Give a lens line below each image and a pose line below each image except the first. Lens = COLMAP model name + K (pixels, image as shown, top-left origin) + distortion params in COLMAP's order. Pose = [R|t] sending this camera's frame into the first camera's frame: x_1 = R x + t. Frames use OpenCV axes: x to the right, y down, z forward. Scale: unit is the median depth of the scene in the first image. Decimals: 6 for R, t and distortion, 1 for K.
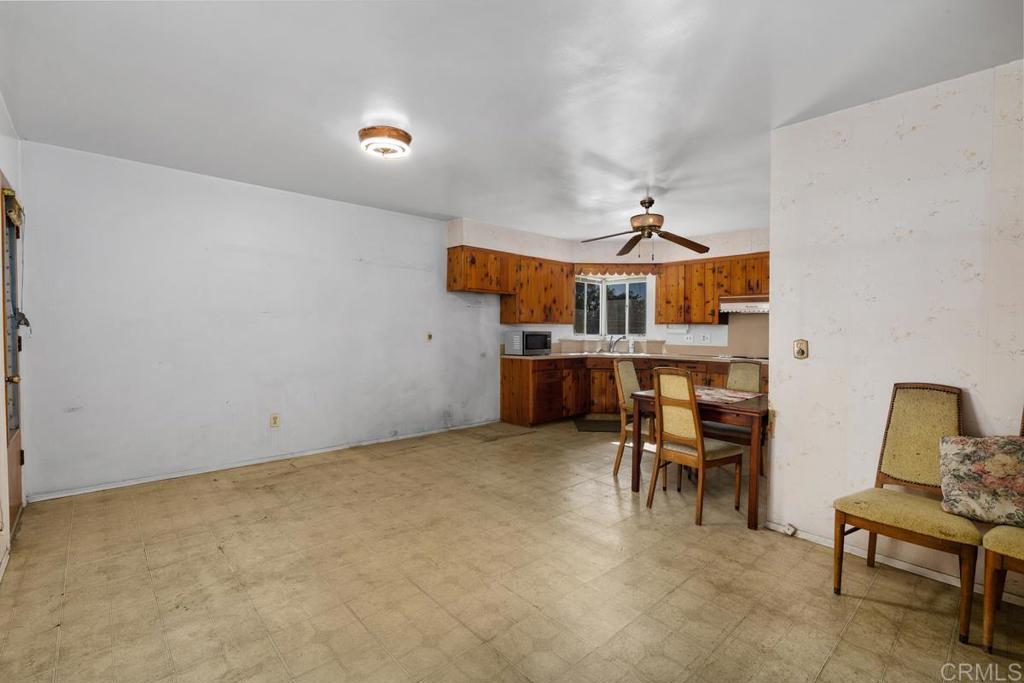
lens RADIAL K [[470.5, 0, 515.6], [0, 470.5, 334.3], [0, 0, 1]] dist [-0.011393, 0.000087]
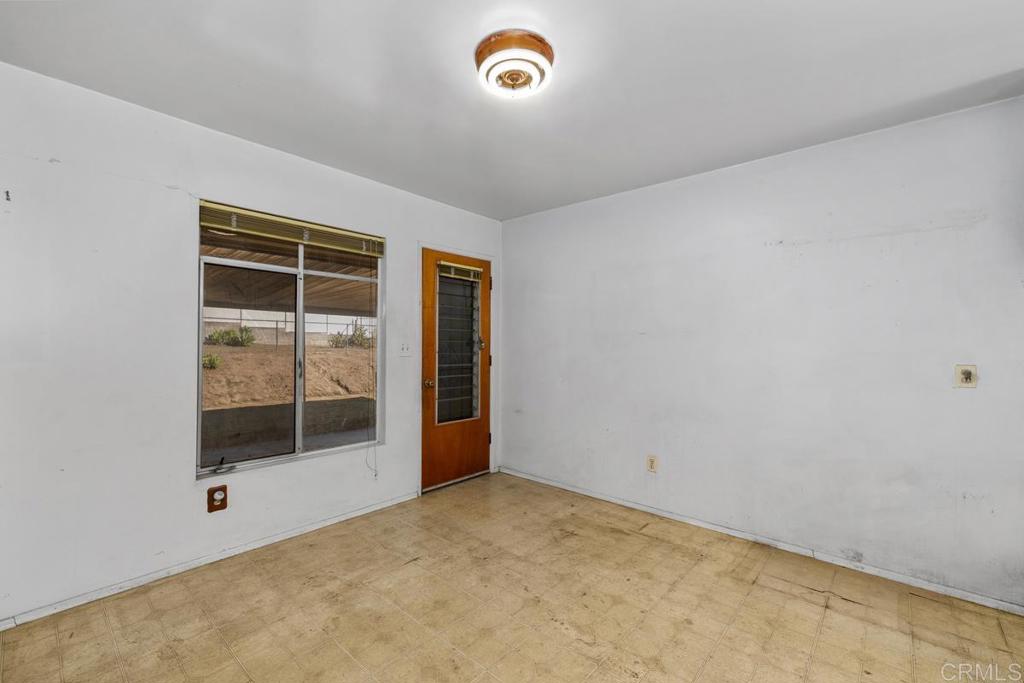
lens RADIAL K [[439.3, 0, 515.7], [0, 439.3, 341.8], [0, 0, 1]] dist [0.000995, -0.000337]
pose [[0.100437, -0.011013, -0.994883, 0.162202], [-0.023833, 0.999625, -0.013471, -0.009586], [0.994658, 0.025064, 0.100137, 0.478663]]
